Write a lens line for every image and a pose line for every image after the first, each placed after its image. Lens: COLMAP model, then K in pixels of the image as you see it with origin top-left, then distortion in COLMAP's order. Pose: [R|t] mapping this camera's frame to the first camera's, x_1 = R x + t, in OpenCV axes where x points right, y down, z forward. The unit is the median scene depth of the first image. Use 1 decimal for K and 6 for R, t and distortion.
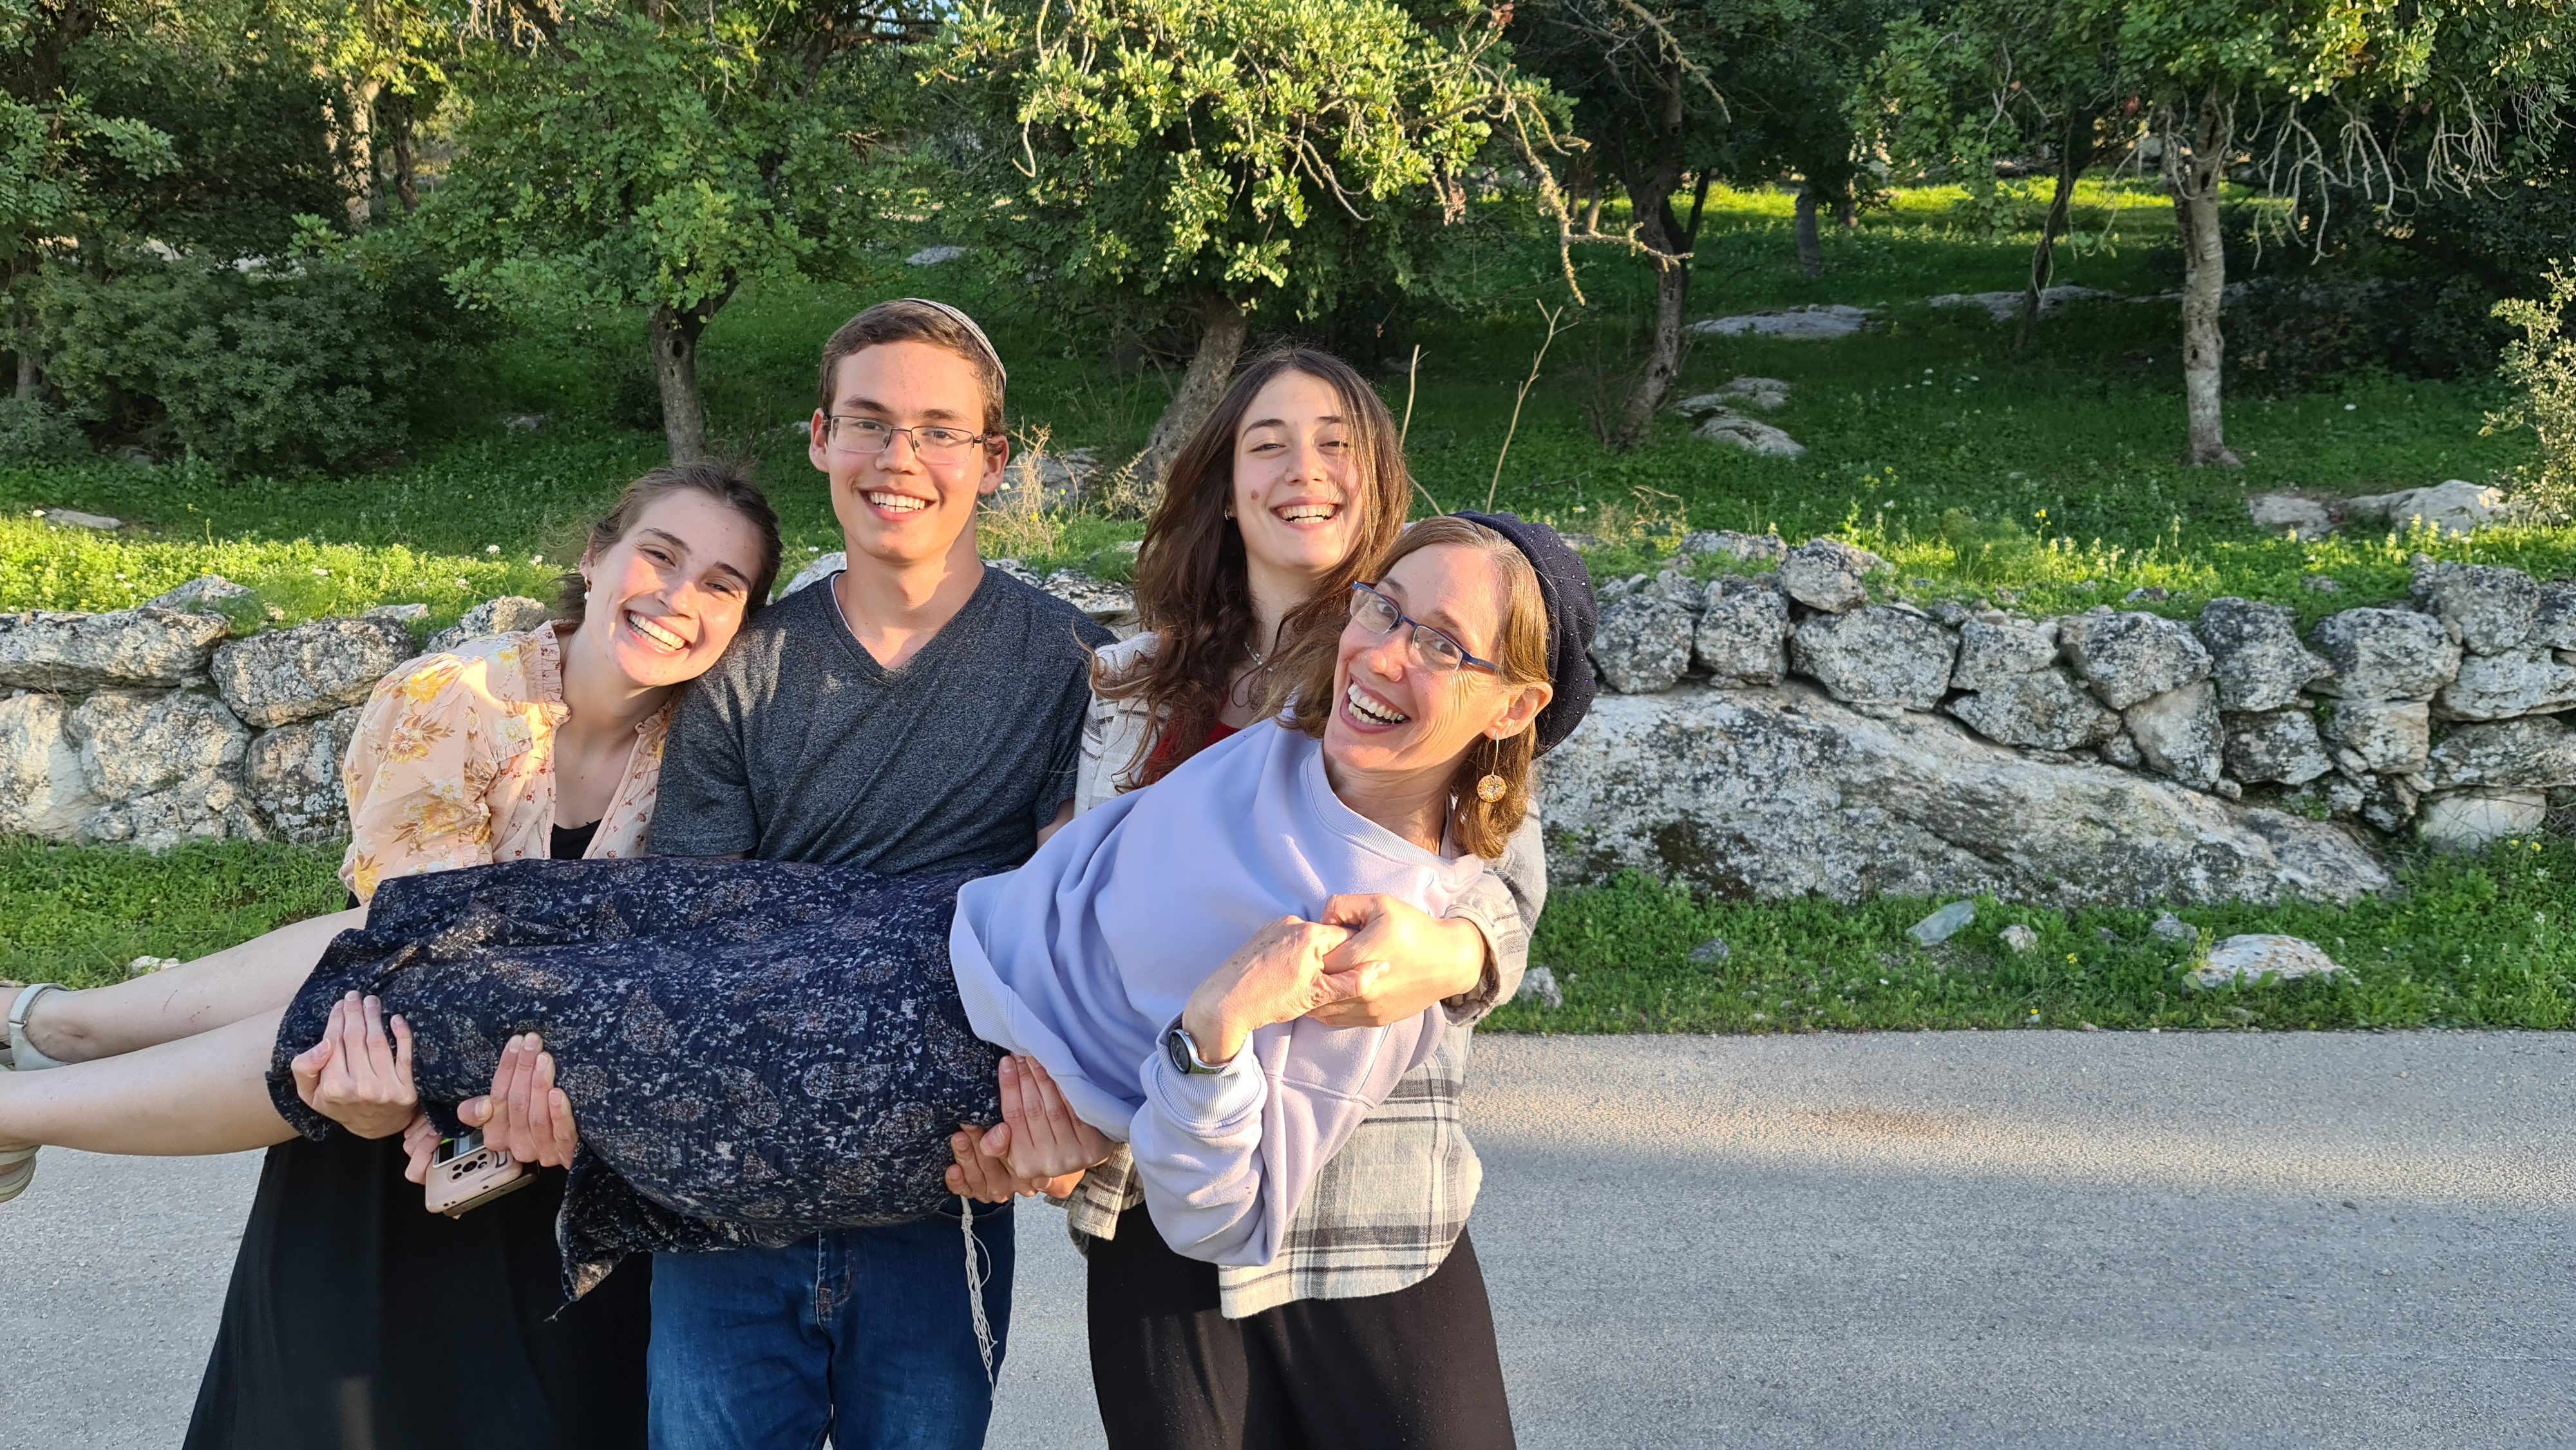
lens RADIAL K [[1888.4, 0, 1290.6], [0, 1888.4, 745.3], [0, 0, 1]] dist [0.068569, -0.050711]
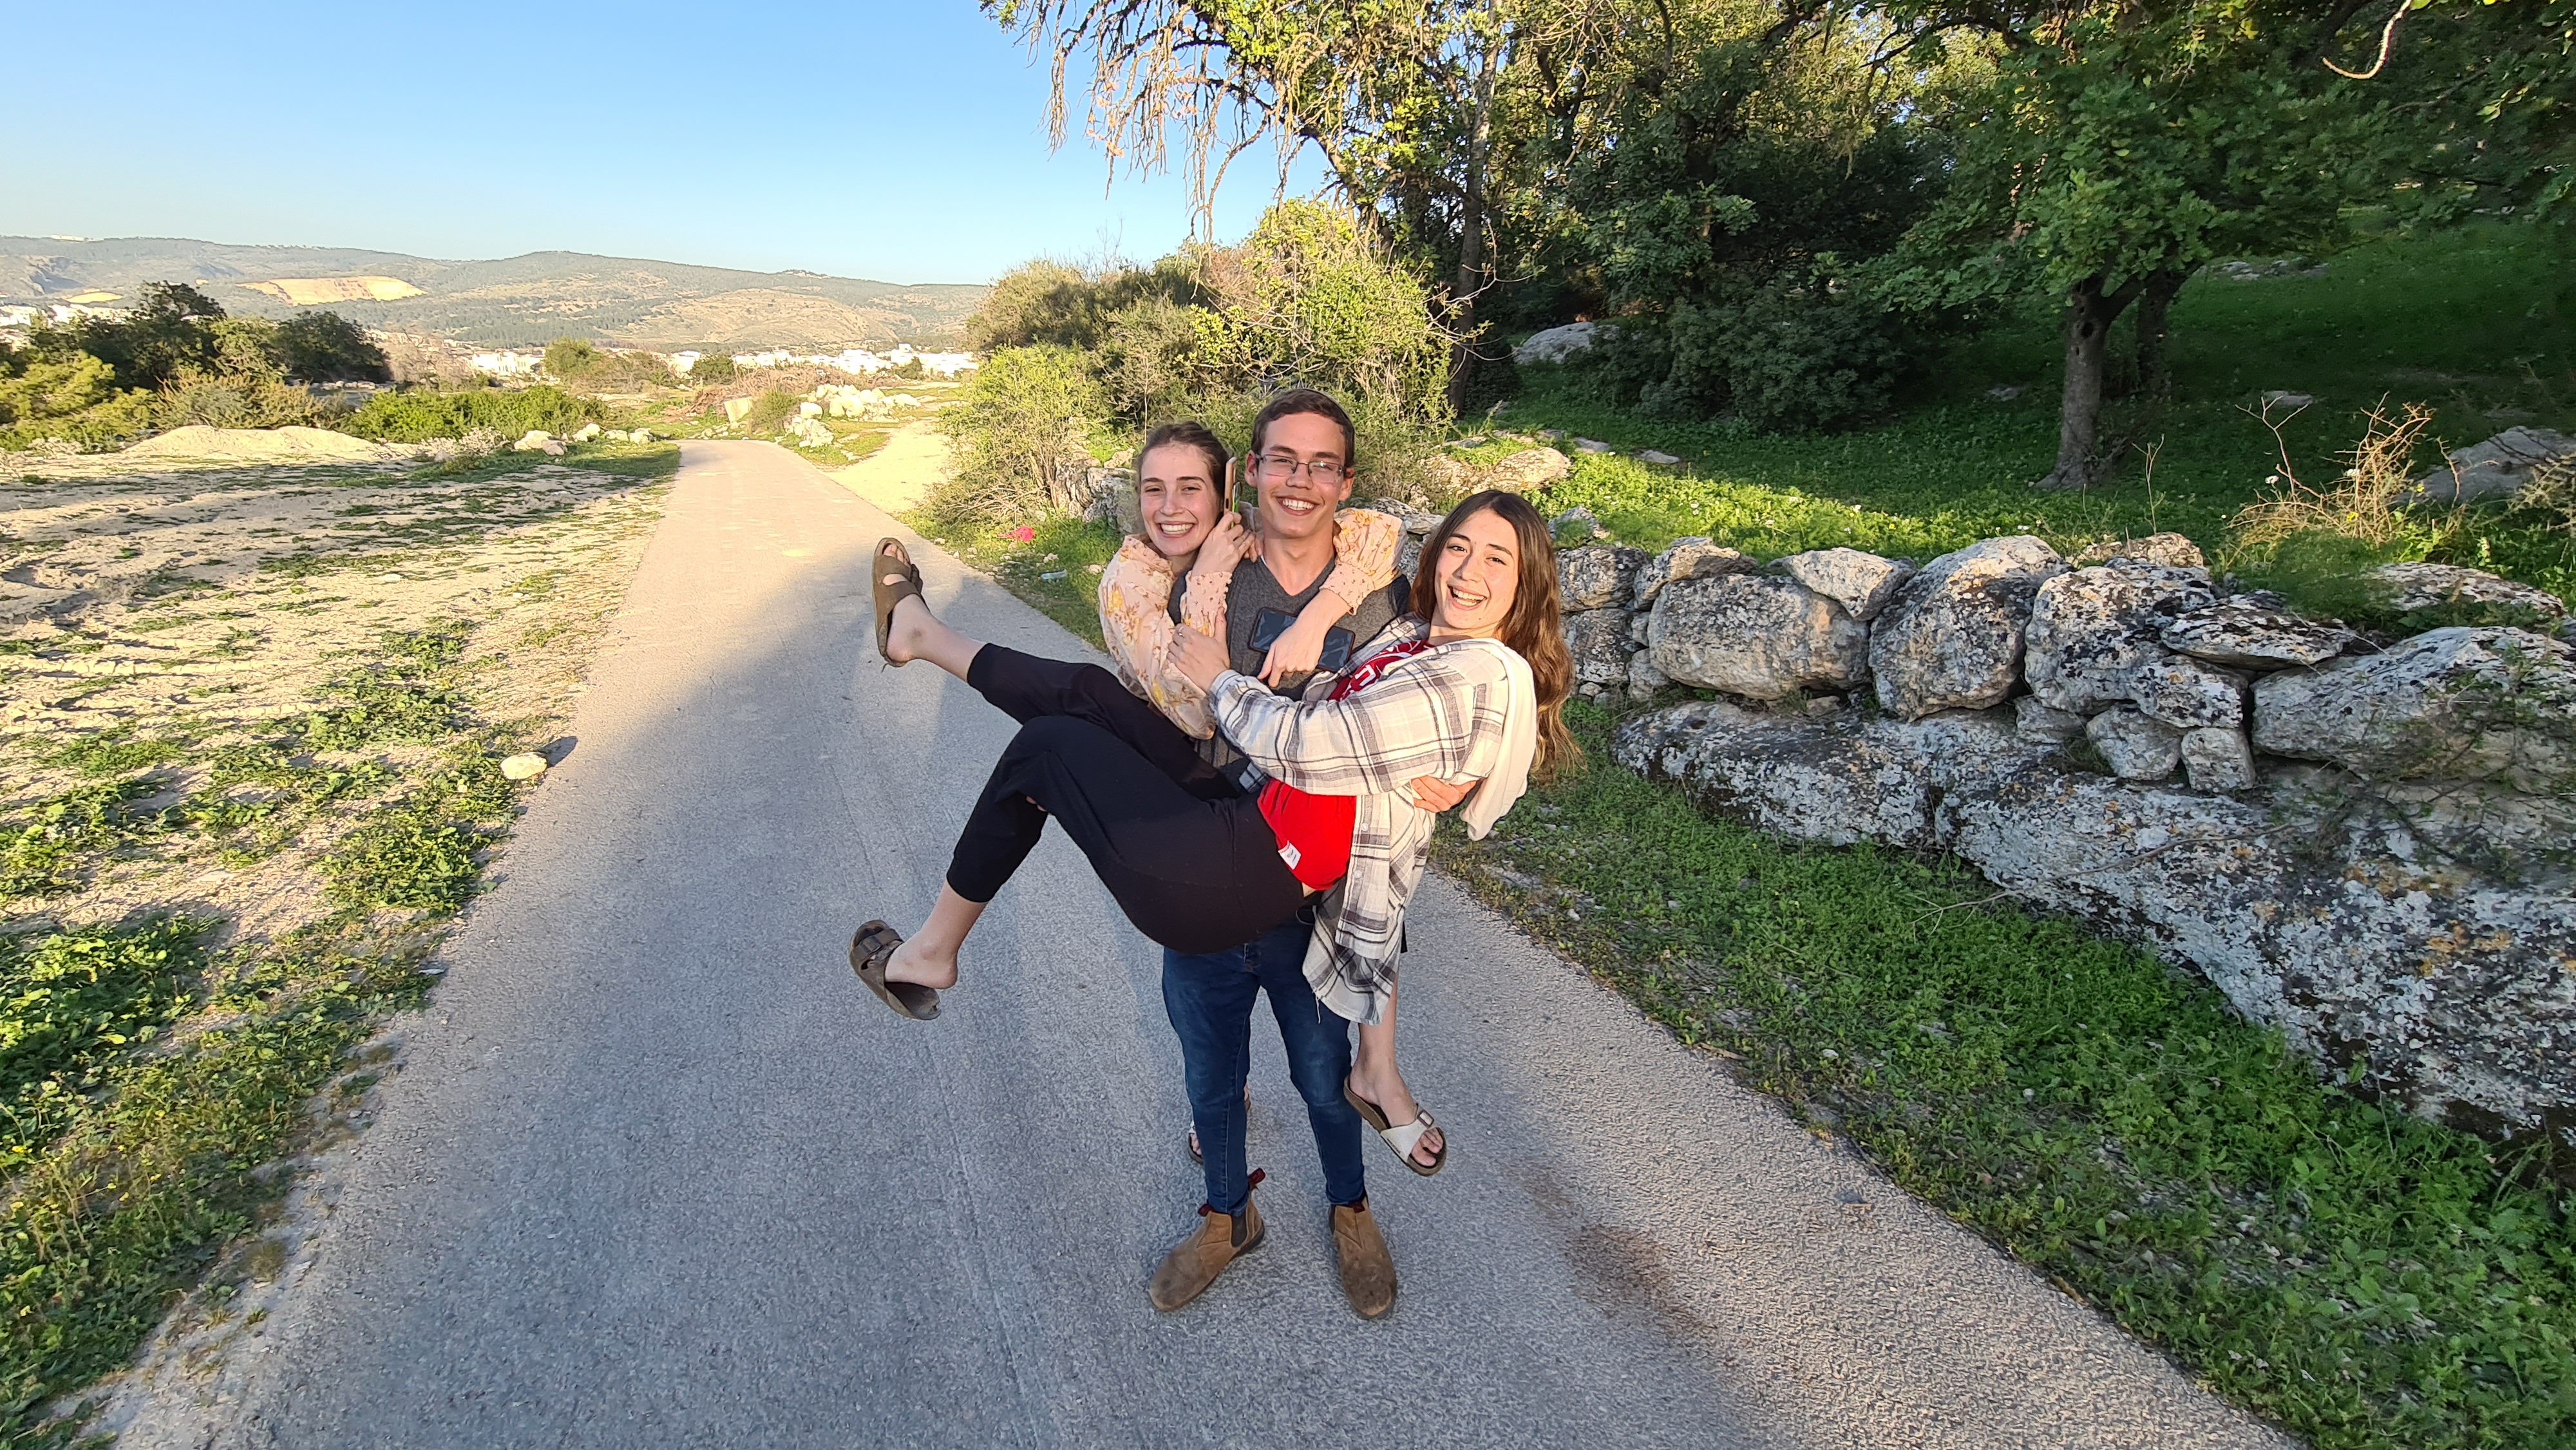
lens RADIAL K [[1060.4, 0, 1270.3], [0, 1060.4, 714.3], [0, 0, 1]] dist [-0.001565, -0.002018]
pose [[0.451651, 0.257906, -0.854105, 0.089976], [-0.140337, 0.965927, 0.217462, -0.081789], [0.881088, 0.021646, 0.472456, 0.413881]]
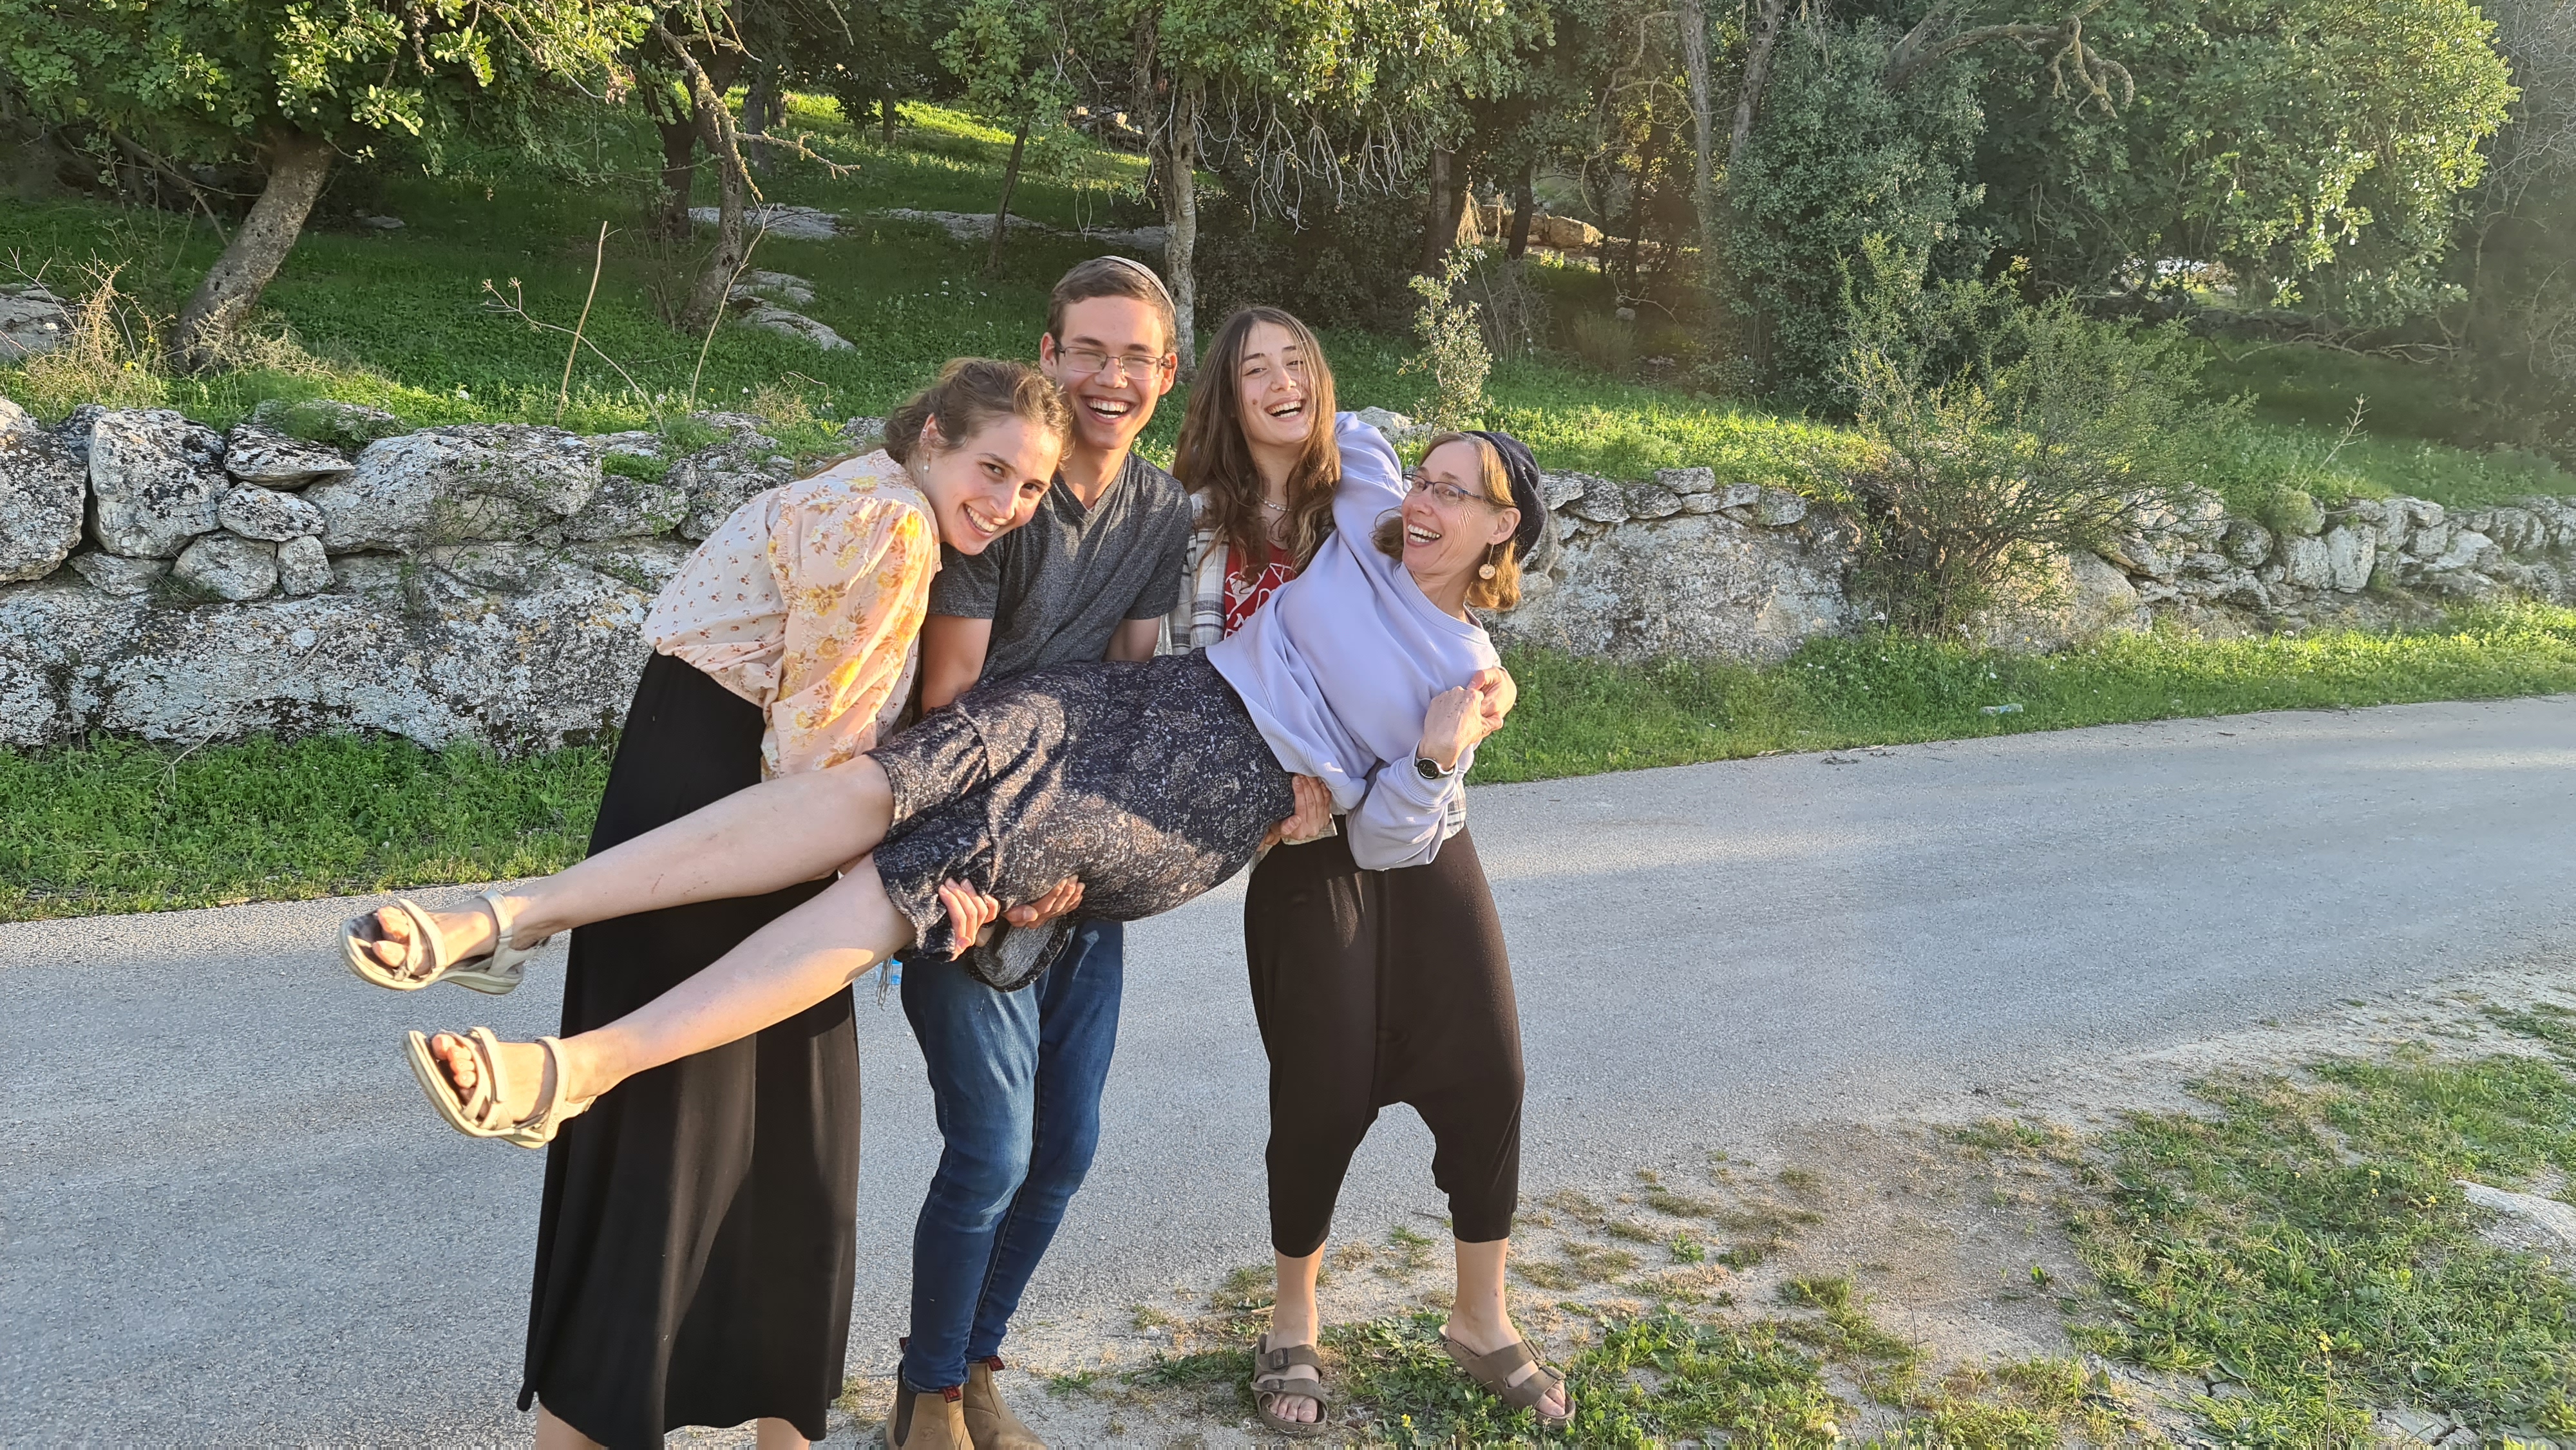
lens RADIAL K [[1888.4, 0, 1287.4], [0, 1888.4, 716.3], [0, 0, 1]] dist [0.068569, -0.050711]
pose [[0.822660, -0.046238, 0.566651, -0.244180], [0.021590, 0.998509, 0.050133, 0.014537], [-0.568124, -0.029009, 0.822432, -0.077450]]
